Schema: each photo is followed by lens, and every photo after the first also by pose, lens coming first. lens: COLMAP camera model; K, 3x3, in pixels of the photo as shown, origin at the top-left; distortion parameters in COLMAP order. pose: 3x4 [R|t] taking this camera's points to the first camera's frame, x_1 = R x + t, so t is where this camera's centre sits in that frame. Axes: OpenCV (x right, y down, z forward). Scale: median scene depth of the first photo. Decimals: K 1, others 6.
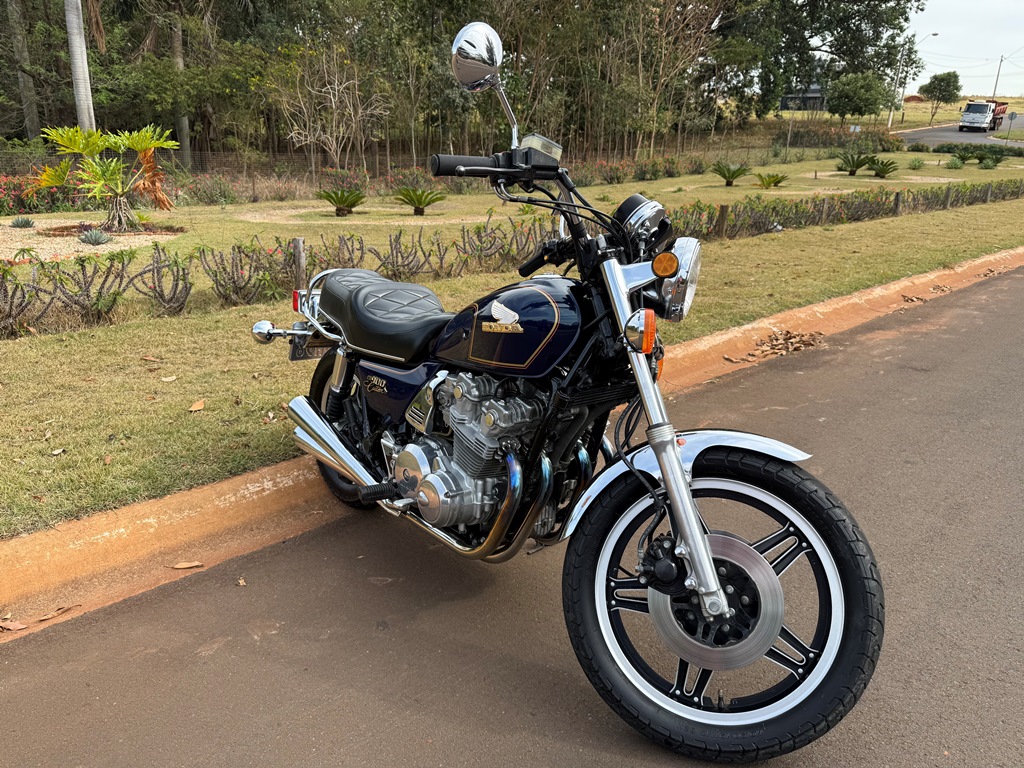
lens RADIAL K [[707.3, 0, 520.3], [0, 707.3, 379.7], [0, 0, 1]] dist [0.008476, -0.017809]
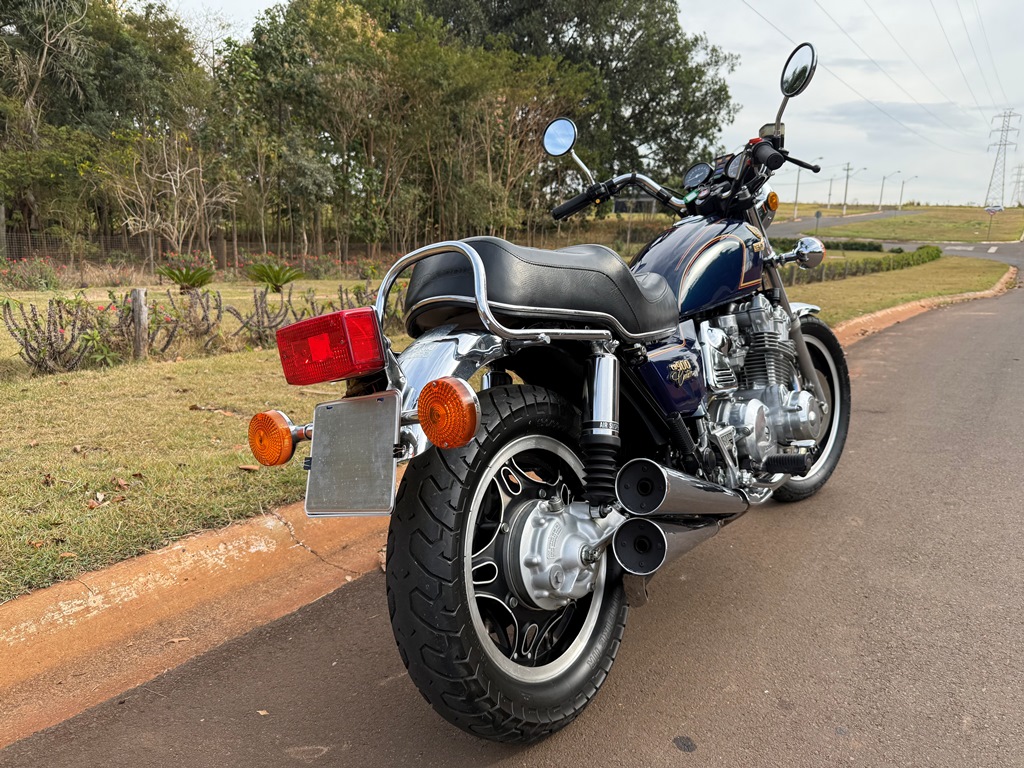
lens RADIAL K [[712.2, 0, 514.8], [0, 712.2, 398.0], [0, 0, 1]] dist [0.004603, -0.018987]
pose [[0.981642, -0.036099, 0.187284, -0.048617], [0.055067, 0.993751, -0.097086, 0.024308], [-0.182609, 0.105617, 0.977496, 0.140178]]
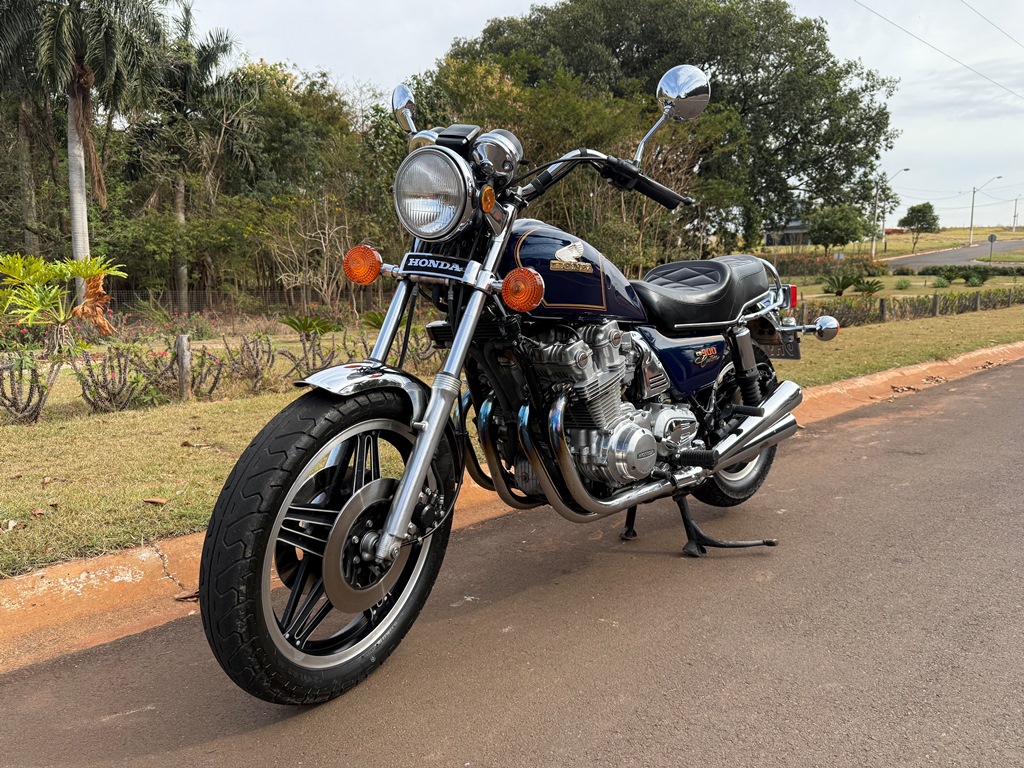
lens RADIAL K [[719.7, 0, 512.4], [0, 719.7, 380.2], [0, 0, 1]] dist [0.000964, -0.006632]
pose [[0.999408, -0.033436, -0.008089, 0.094243], [0.031322, 0.981685, -0.187918, 0.032920], [0.014224, 0.187554, 0.982151, 0.139776]]
